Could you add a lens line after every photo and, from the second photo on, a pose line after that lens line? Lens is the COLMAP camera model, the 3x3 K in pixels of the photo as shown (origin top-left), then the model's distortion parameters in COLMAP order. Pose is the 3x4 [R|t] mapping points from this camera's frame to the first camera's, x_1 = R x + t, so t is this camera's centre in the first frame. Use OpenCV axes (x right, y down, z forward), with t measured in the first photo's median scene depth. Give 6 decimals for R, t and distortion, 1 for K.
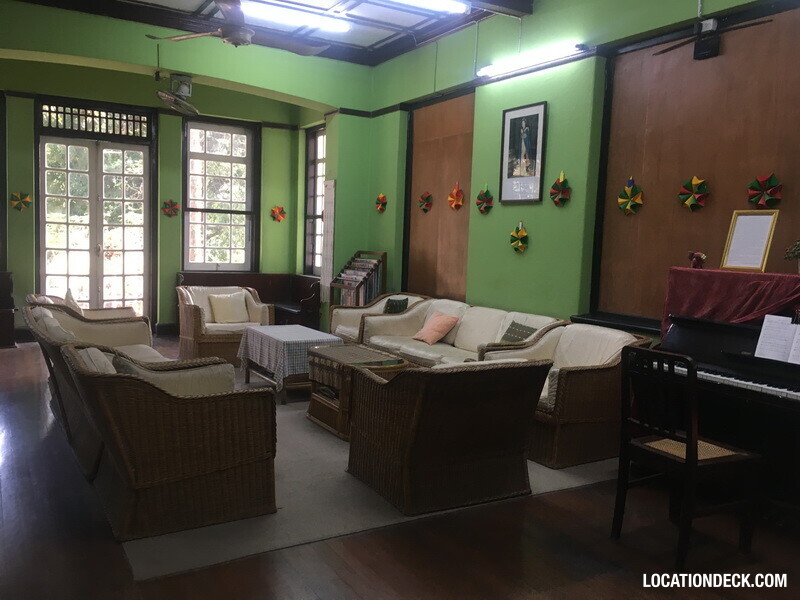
lens RADIAL K [[680.2, 0, 399.6], [0, 680.2, 300.9], [0, 0, 1]] dist [0.085144, -0.116248]
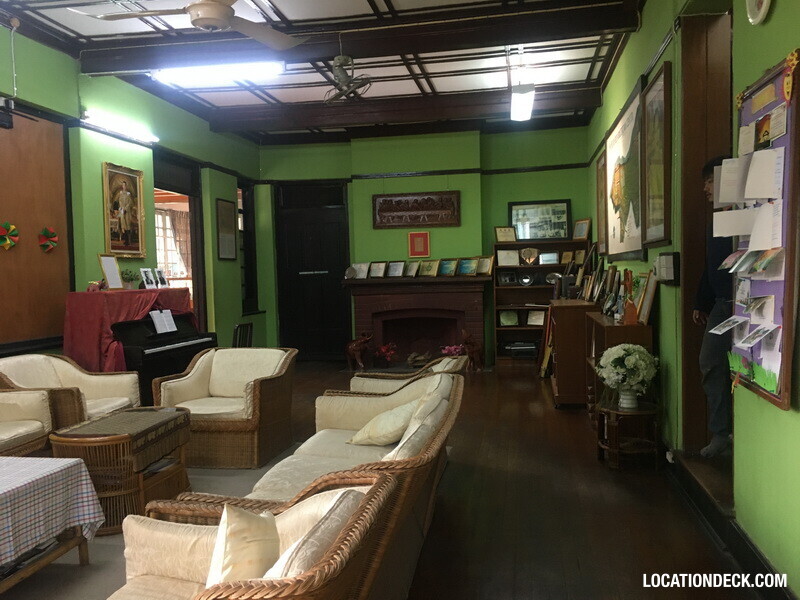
lens RADIAL K [[680.2, 0, 397.4], [0, 680.2, 300.9], [0, 0, 1]] dist [0.085144, -0.116248]
pose [[-0.753379, -0.044098, 0.656107, -0.509226], [0.060727, 0.988820, 0.136190, -0.094558], [-0.654777, 0.142446, -0.742278, 0.835913]]
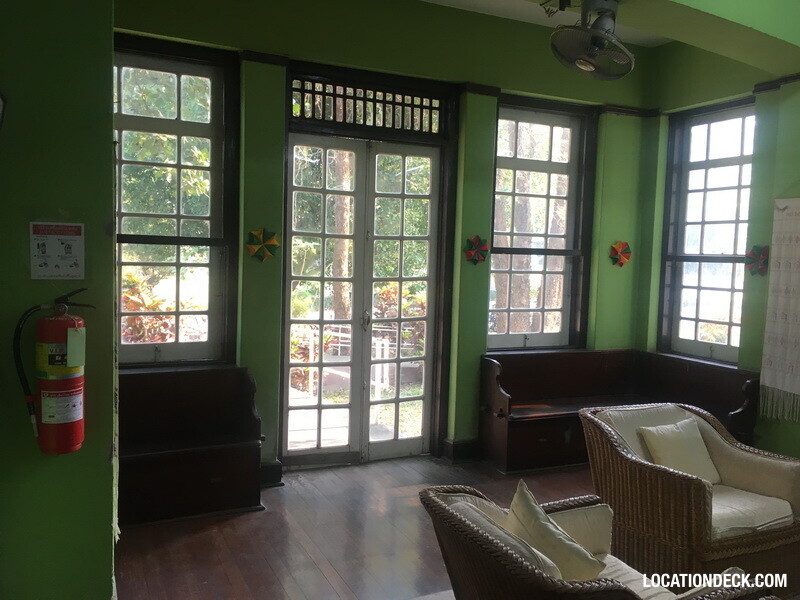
lens RADIAL K [[680.2, 0, 403.3], [0, 680.2, 298.5], [0, 0, 1]] dist [0.085144, -0.116248]
pose [[0.995858, -0.002359, -0.090896, -0.373790], [-0.000226, 0.999596, -0.028426, -0.081711], [0.090927, 0.028329, 0.995455, 0.436364]]
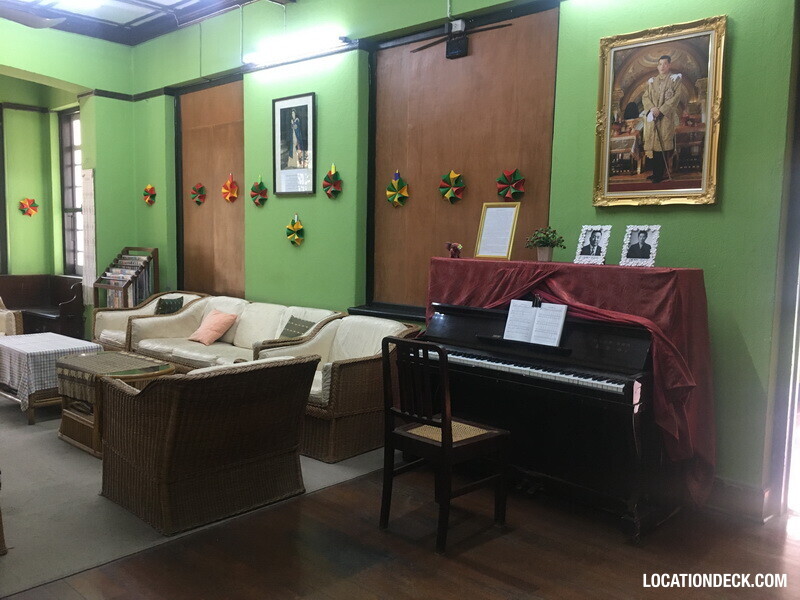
lens RADIAL K [[680.2, 0, 398.5], [0, 680.2, 300.4], [0, 0, 1]] dist [0.085144, -0.116248]
pose [[0.957876, -0.044921, 0.283648, 0.025234], [0.042105, 0.998985, 0.016019, -0.001360], [-0.284079, -0.003401, 0.958795, 0.011856]]
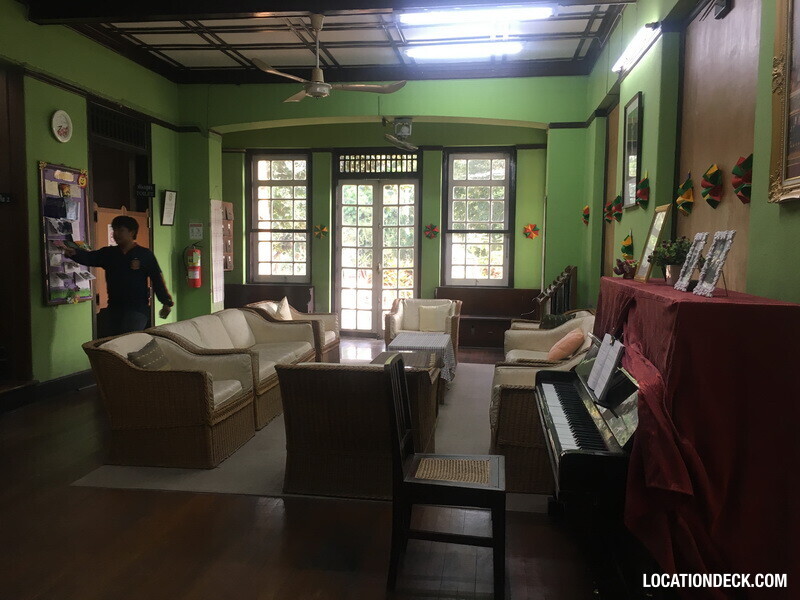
lens RADIAL K [[680.2, 0, 401.2], [0, 680.2, 292.0], [0, 0, 1]] dist [0.085144, -0.116248]
pose [[0.785396, 0.008396, -0.618937, 0.362921], [-0.037472, 0.998719, -0.034002, 0.008103], [0.617859, 0.049898, 0.784704, 0.087724]]
